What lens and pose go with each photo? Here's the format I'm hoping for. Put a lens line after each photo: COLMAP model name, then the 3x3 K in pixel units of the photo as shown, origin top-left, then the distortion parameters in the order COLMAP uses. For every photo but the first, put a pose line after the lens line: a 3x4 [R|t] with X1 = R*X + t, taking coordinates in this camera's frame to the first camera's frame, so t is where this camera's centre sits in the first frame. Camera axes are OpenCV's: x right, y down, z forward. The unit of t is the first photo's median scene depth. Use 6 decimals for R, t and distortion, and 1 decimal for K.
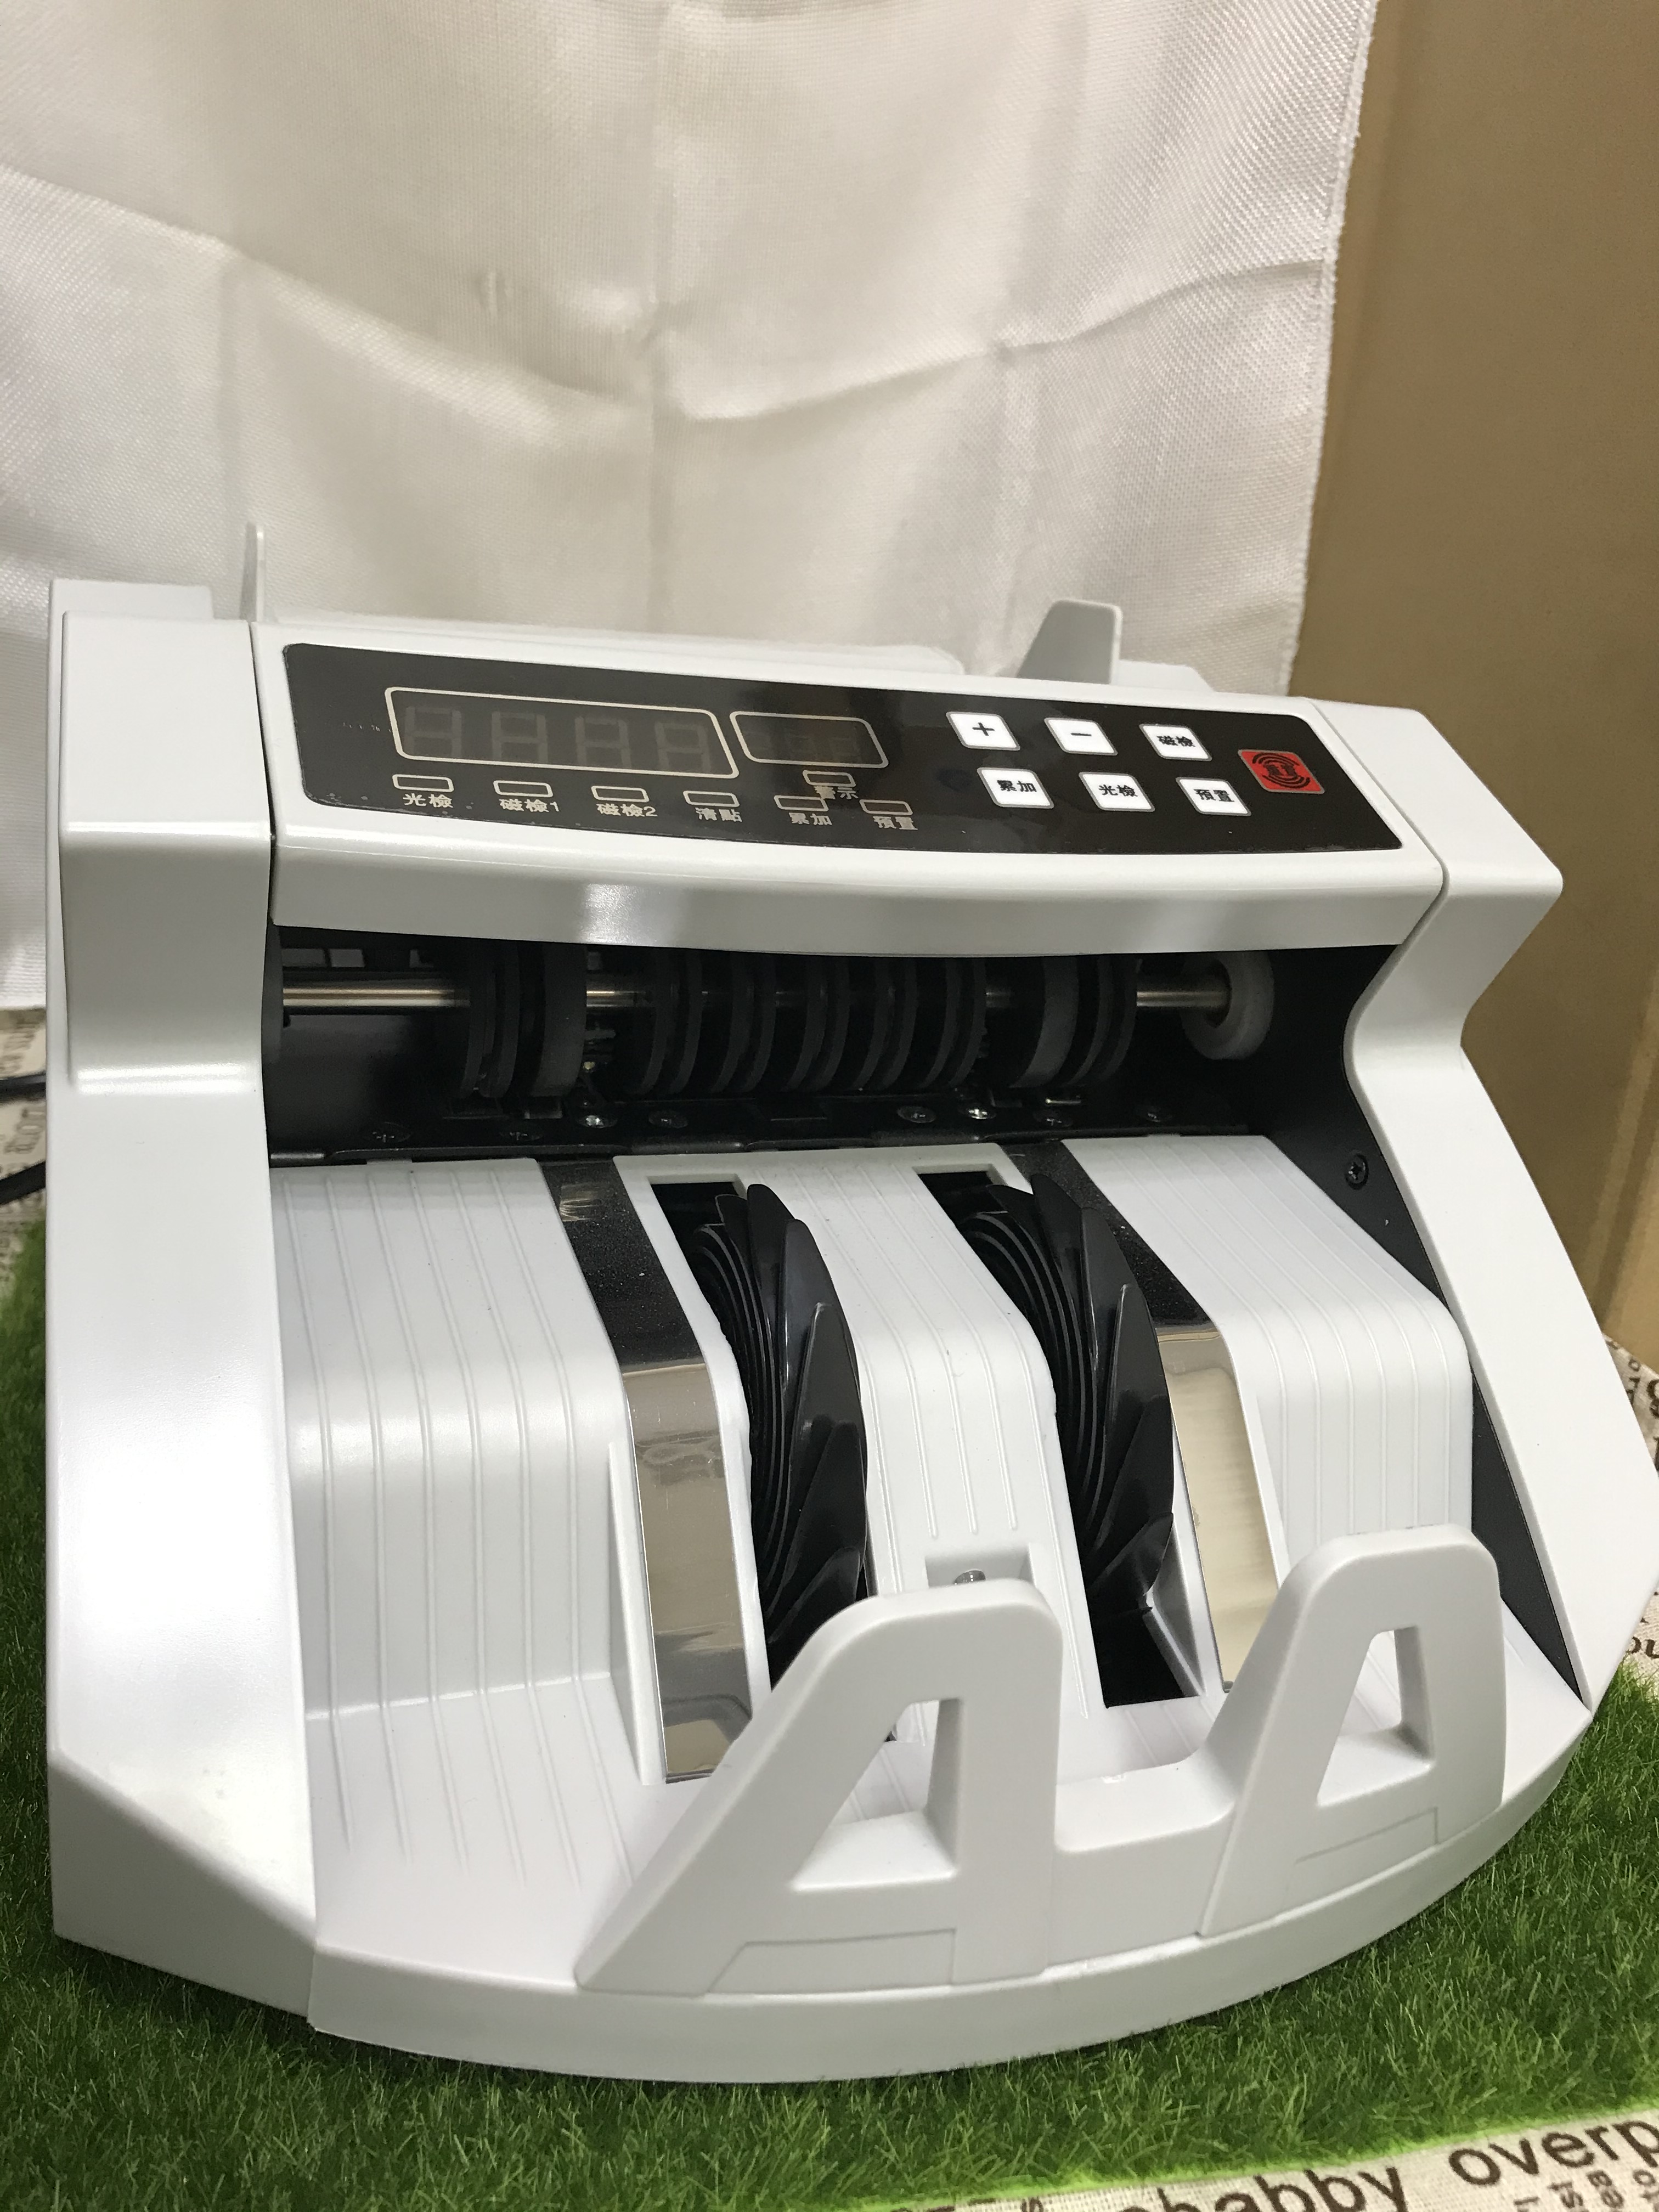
lens RADIAL K [[1840.4, 0, 859.8], [0, 1840.4, 1102.0], [0, 0, 1]] dist [0.018711, -0.040499]
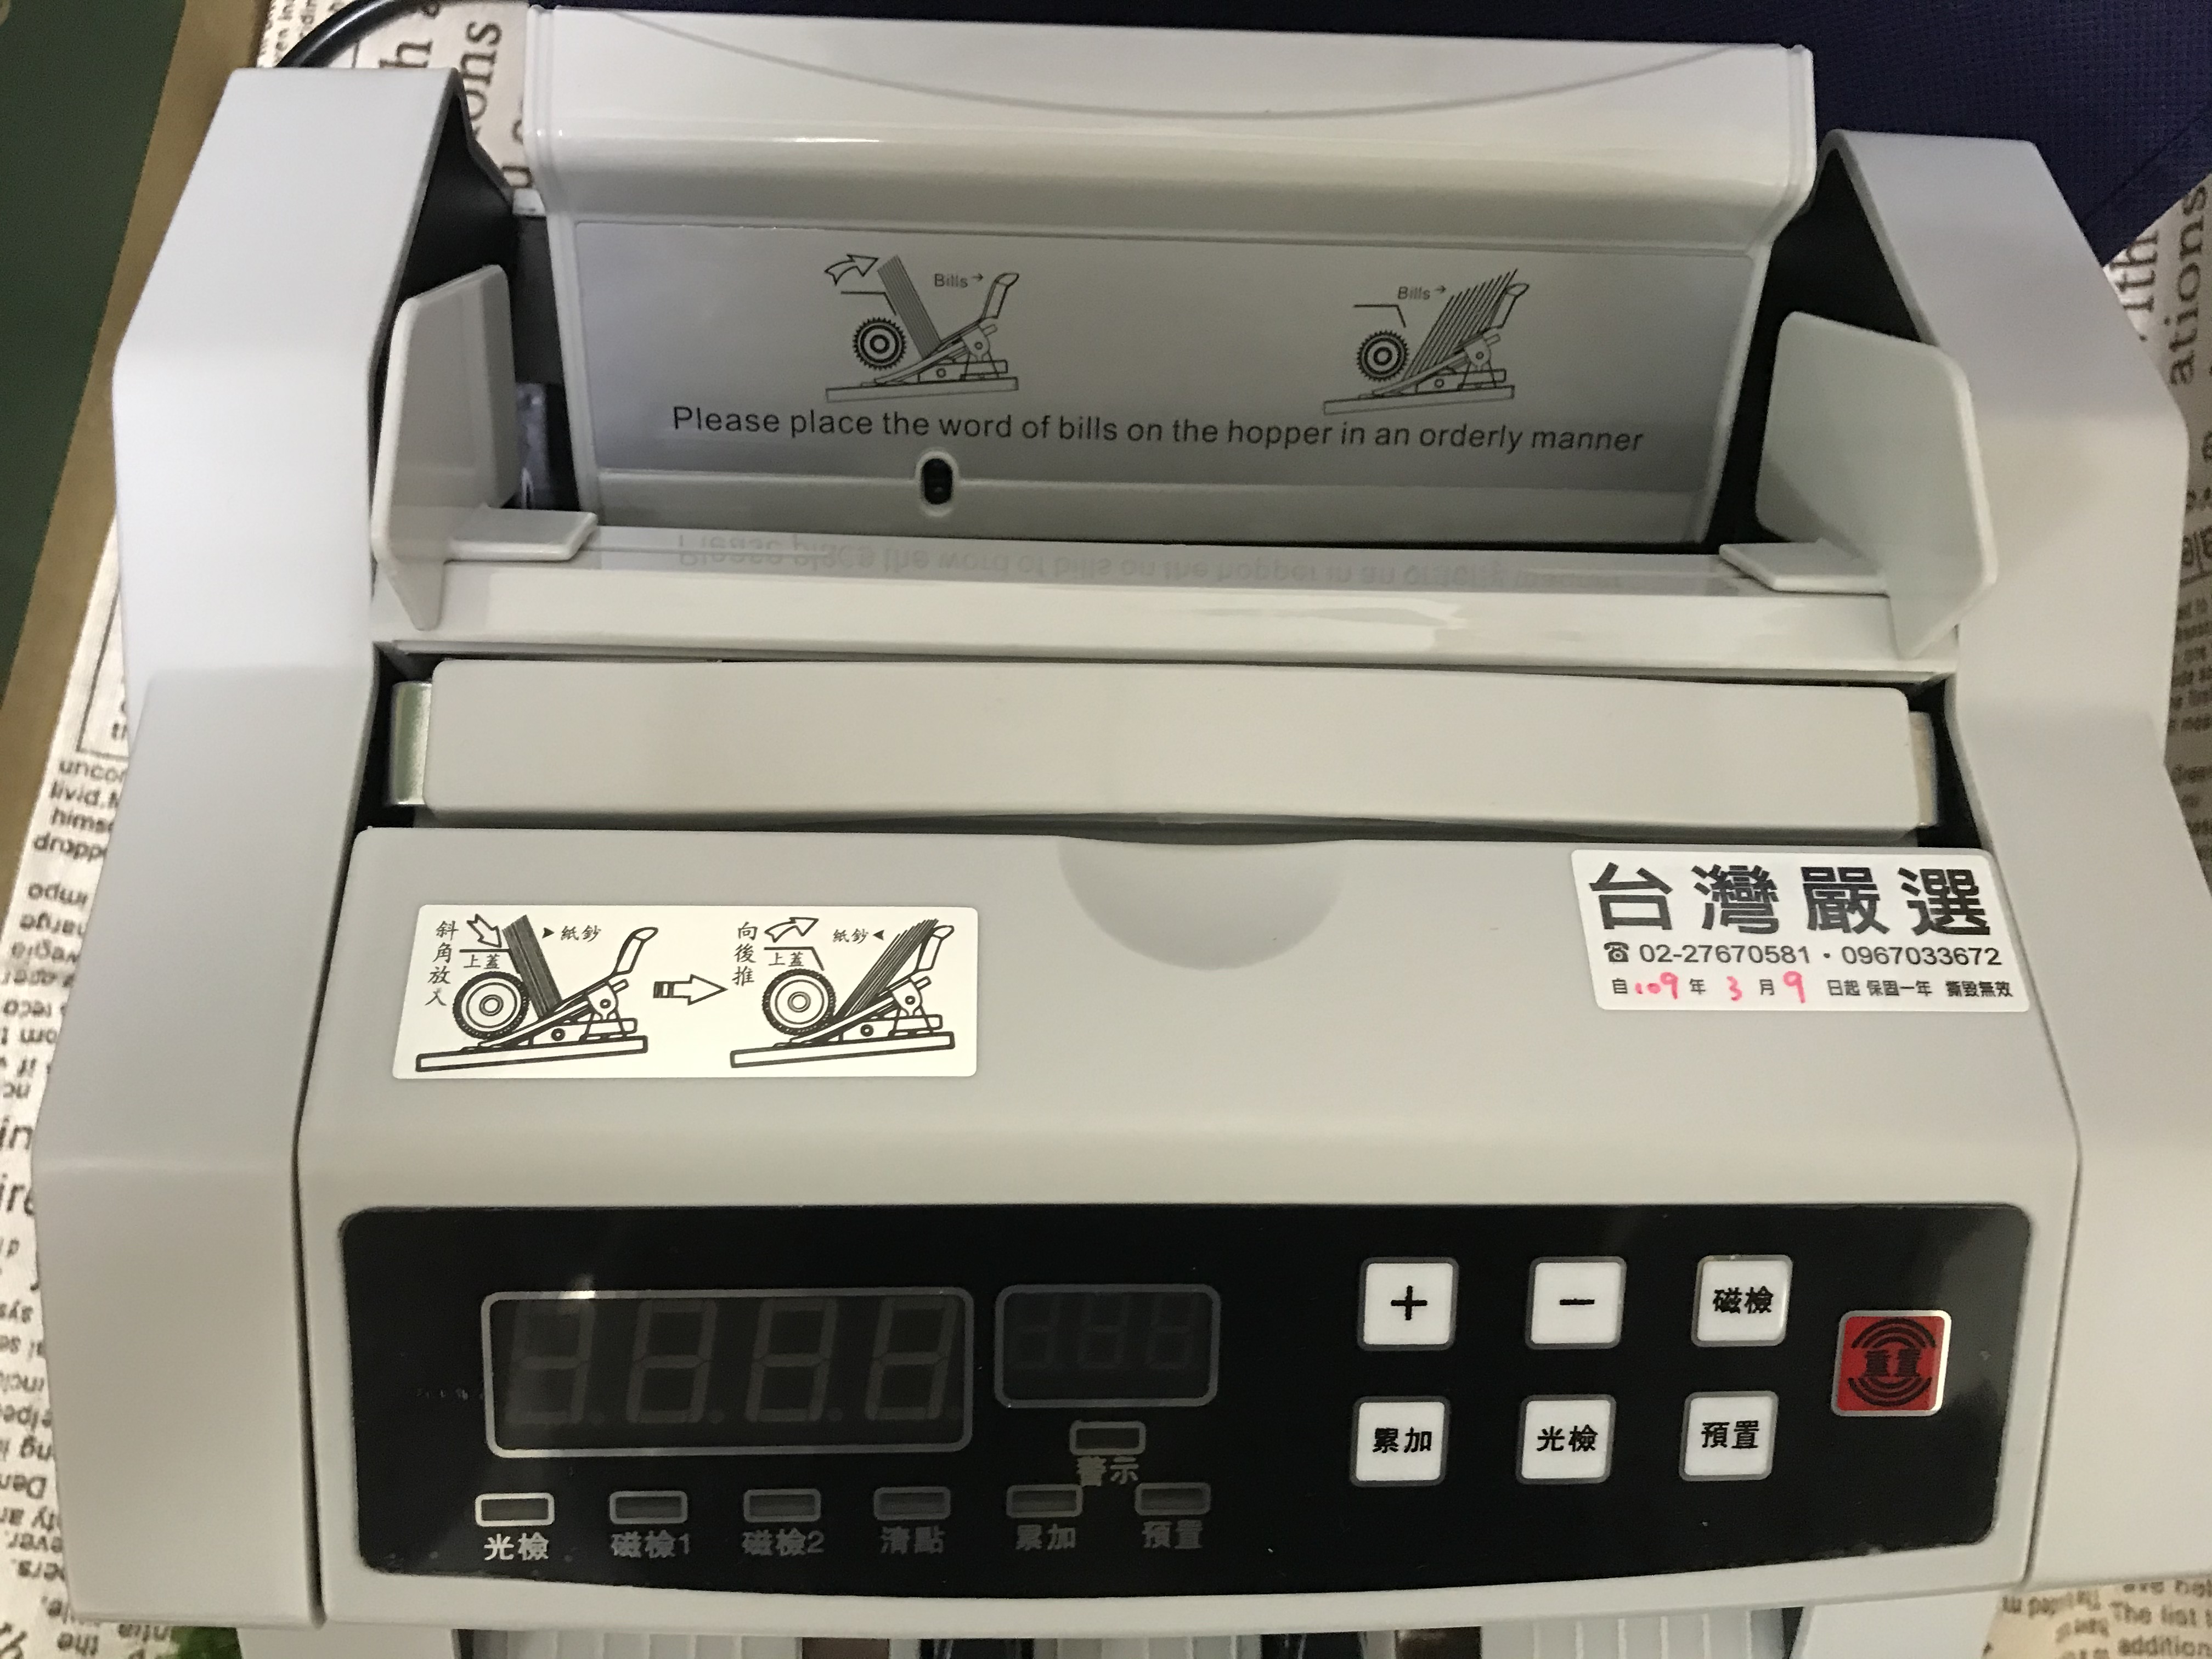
lens RADIAL K [[1840.4, 0, 1121.5], [0, 1840.4, 816.1], [0, 0, 1]] dist [0.018711, -0.040499]
pose [[0.934755, 0.335197, -0.117795, -0.008628], [-0.091928, 0.548432, 0.831127, -0.888733], [0.343193, -0.766071, 0.543464, 0.806909]]
